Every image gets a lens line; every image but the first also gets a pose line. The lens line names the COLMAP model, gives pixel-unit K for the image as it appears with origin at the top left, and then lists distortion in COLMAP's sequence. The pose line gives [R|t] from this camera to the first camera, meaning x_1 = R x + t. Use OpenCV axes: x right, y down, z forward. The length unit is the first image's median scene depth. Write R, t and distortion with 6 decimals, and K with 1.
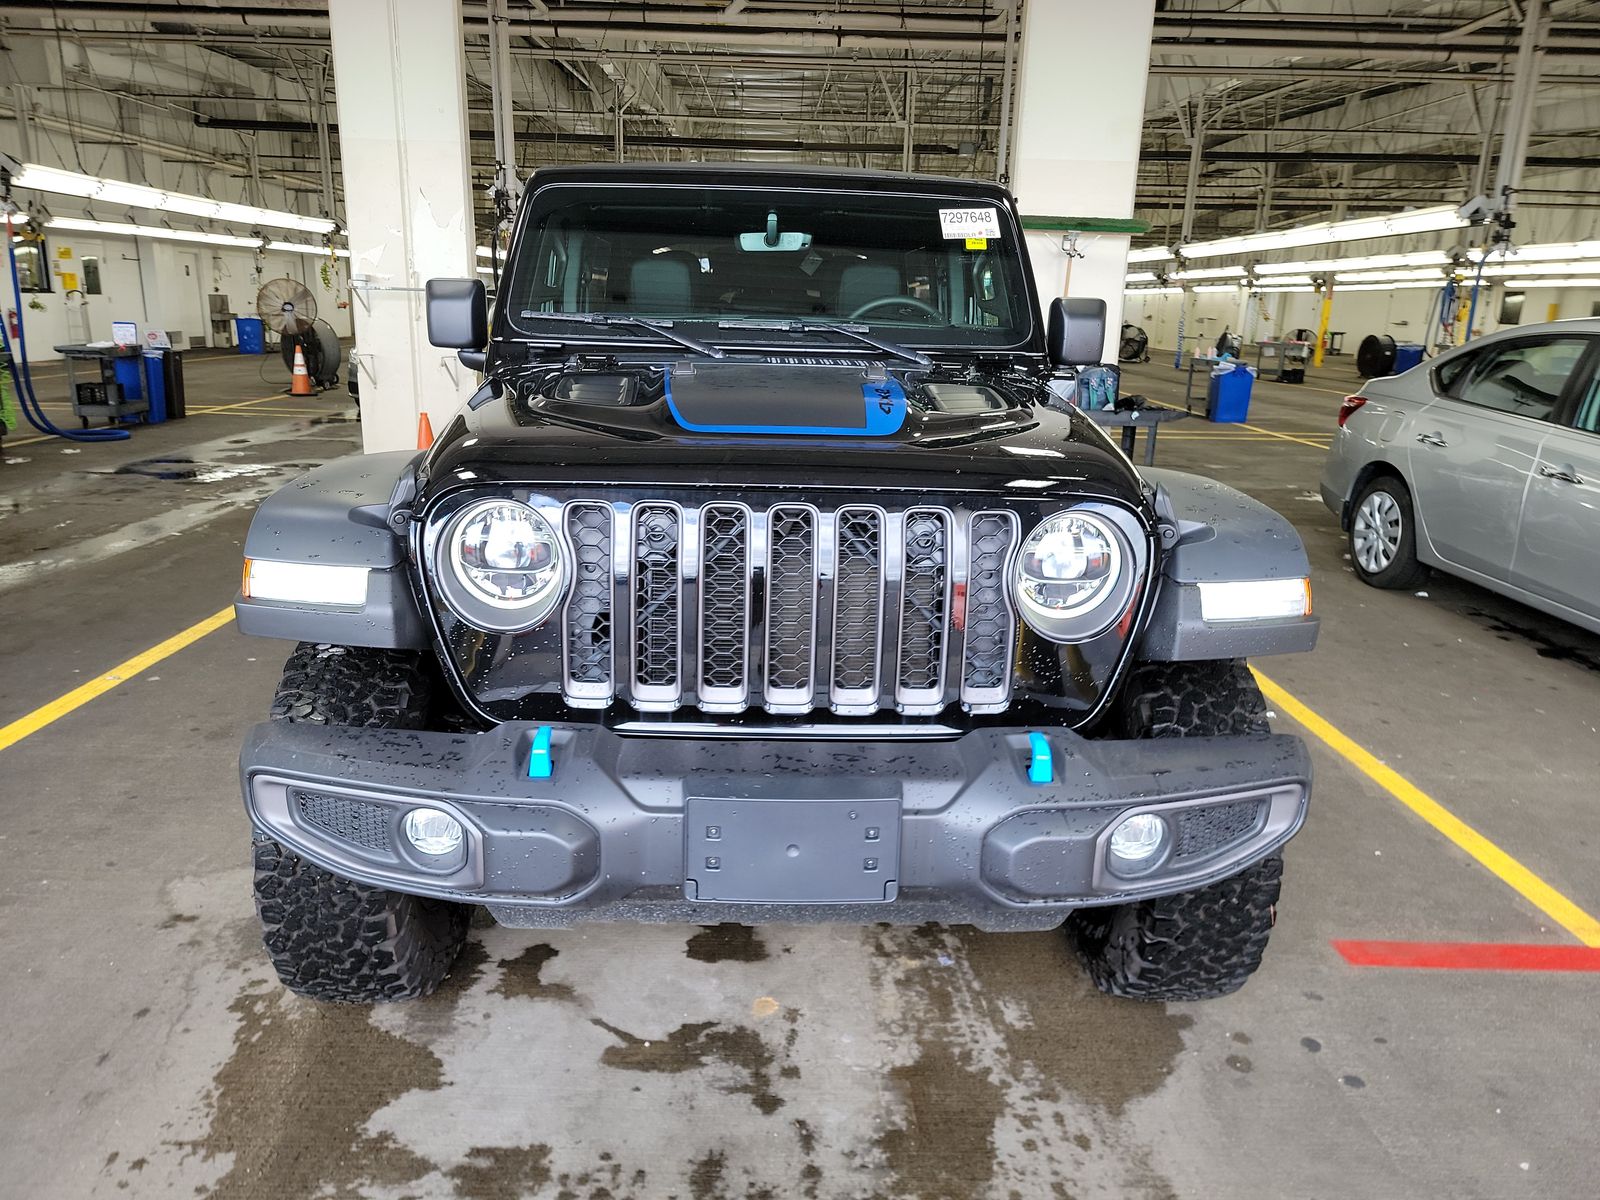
lens RADIAL K [[1112.9, 0, 784.3], [0, 1112.9, 594.4], [0, 0, 1]] dist [0.039650, -0.011670]
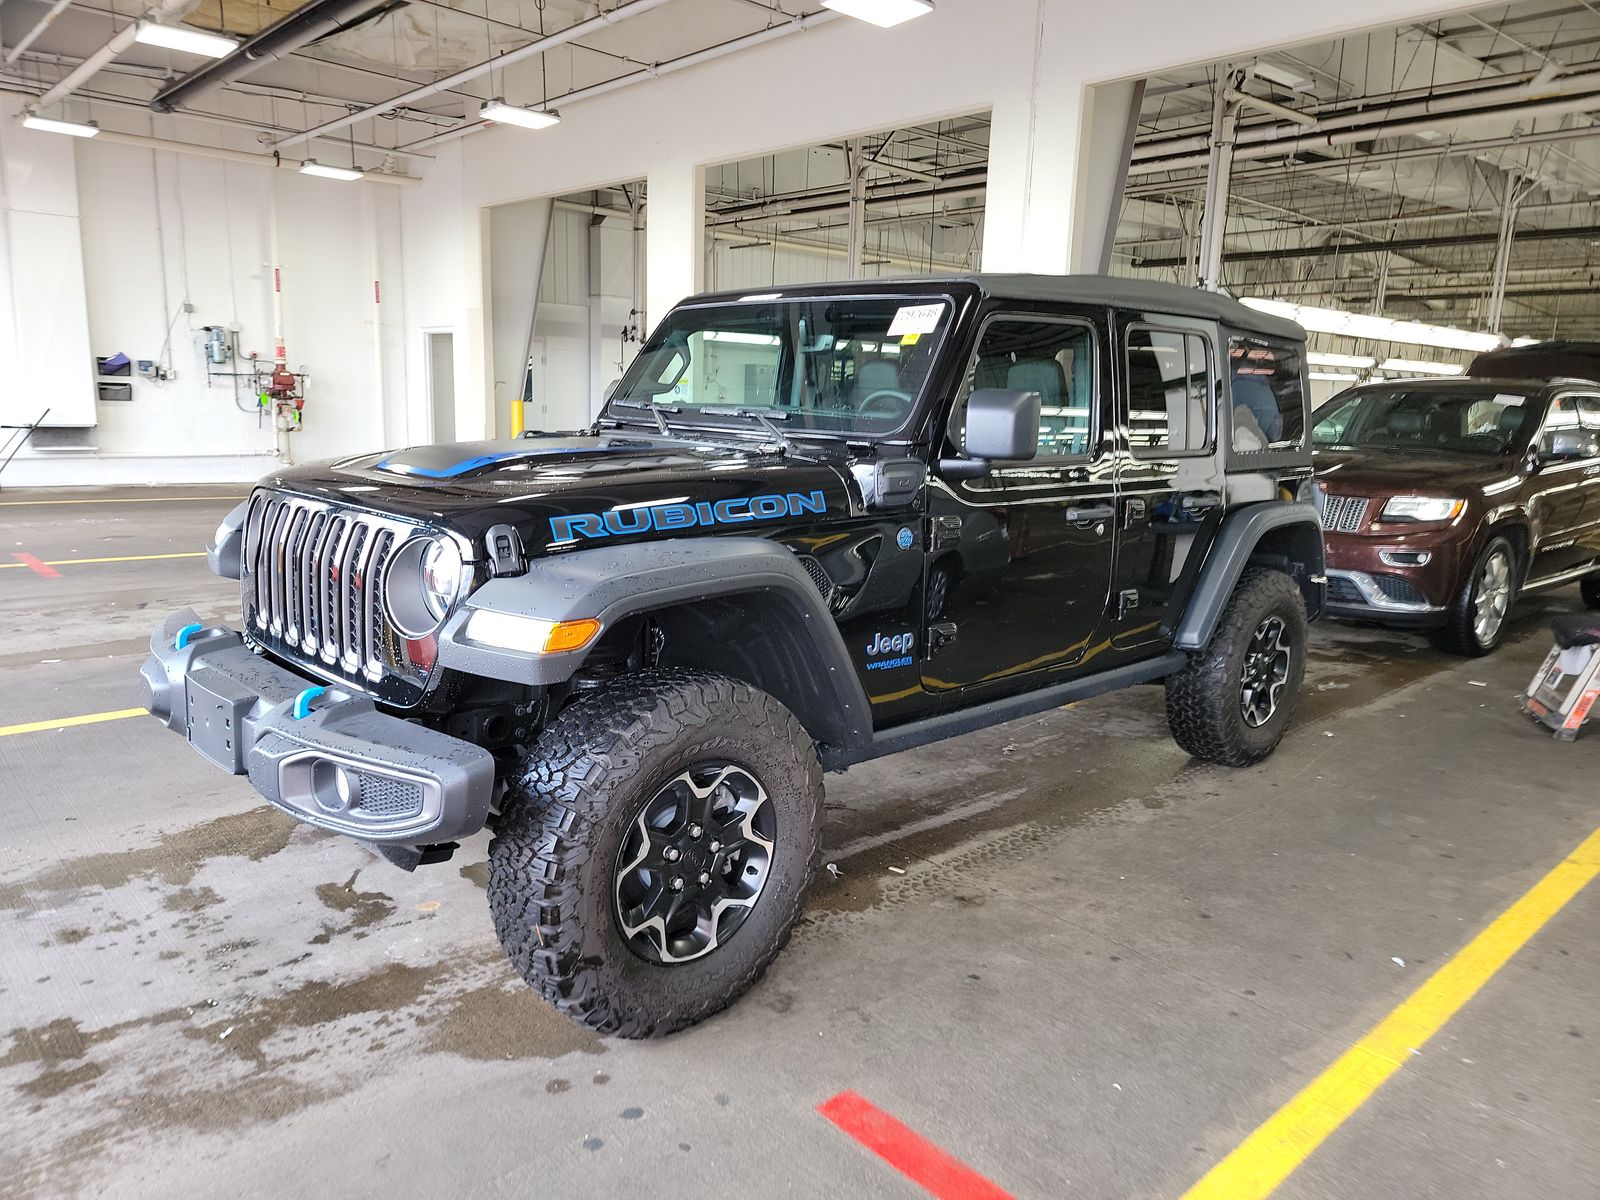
lens RADIAL K [[1112.9, 0, 810.0], [0, 1112.9, 599.7], [0, 0, 1]] dist [0.039650, -0.011670]
pose [[0.674717, 0.130422, -0.726462, 1.240554], [-0.200252, 0.979692, -0.010104, -0.068027], [0.710391, 0.152293, 0.687133, 0.361333]]
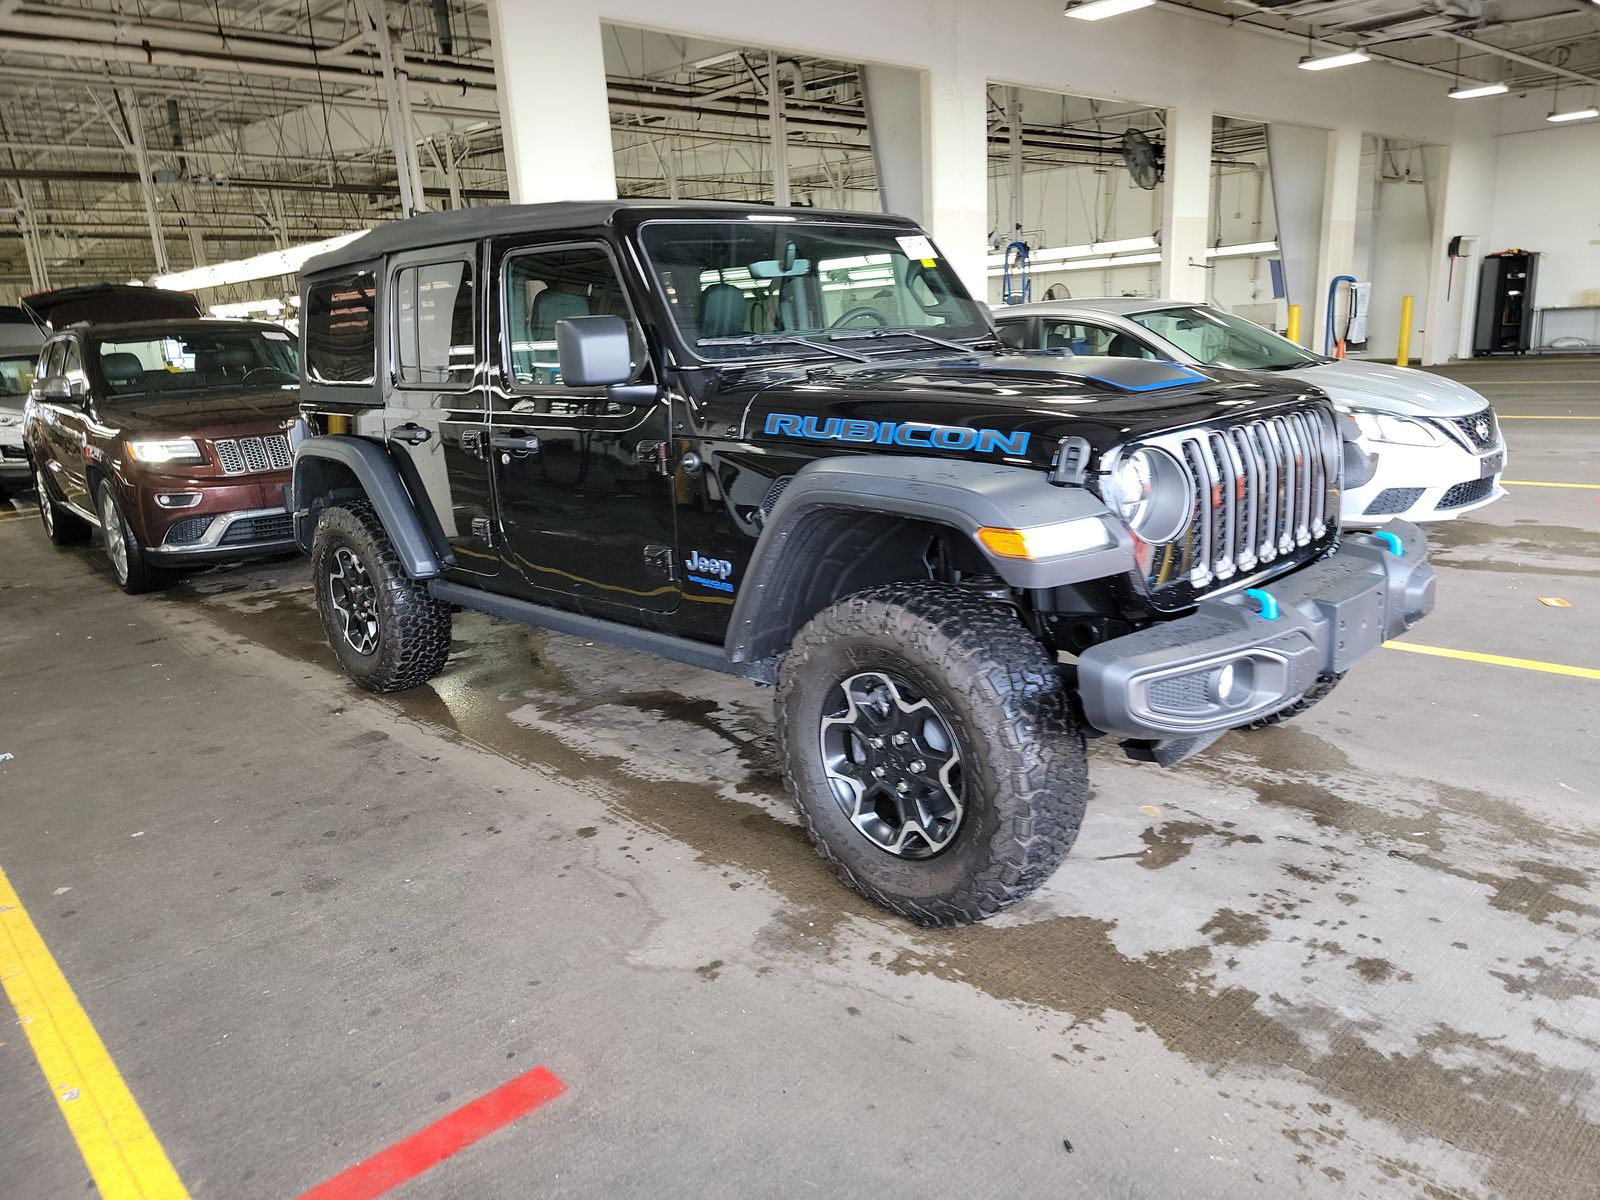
lens RADIAL K [[1112.9, 0, 814.1], [0, 1112.9, 605.6], [0, 0, 1]] dist [0.039650, -0.011670]
pose [[0.734145, -0.230847, 0.638546, -1.147636], [0.244937, 0.967149, 0.068036, -0.062820], [-0.633275, 0.106455, 0.766570, 0.202421]]
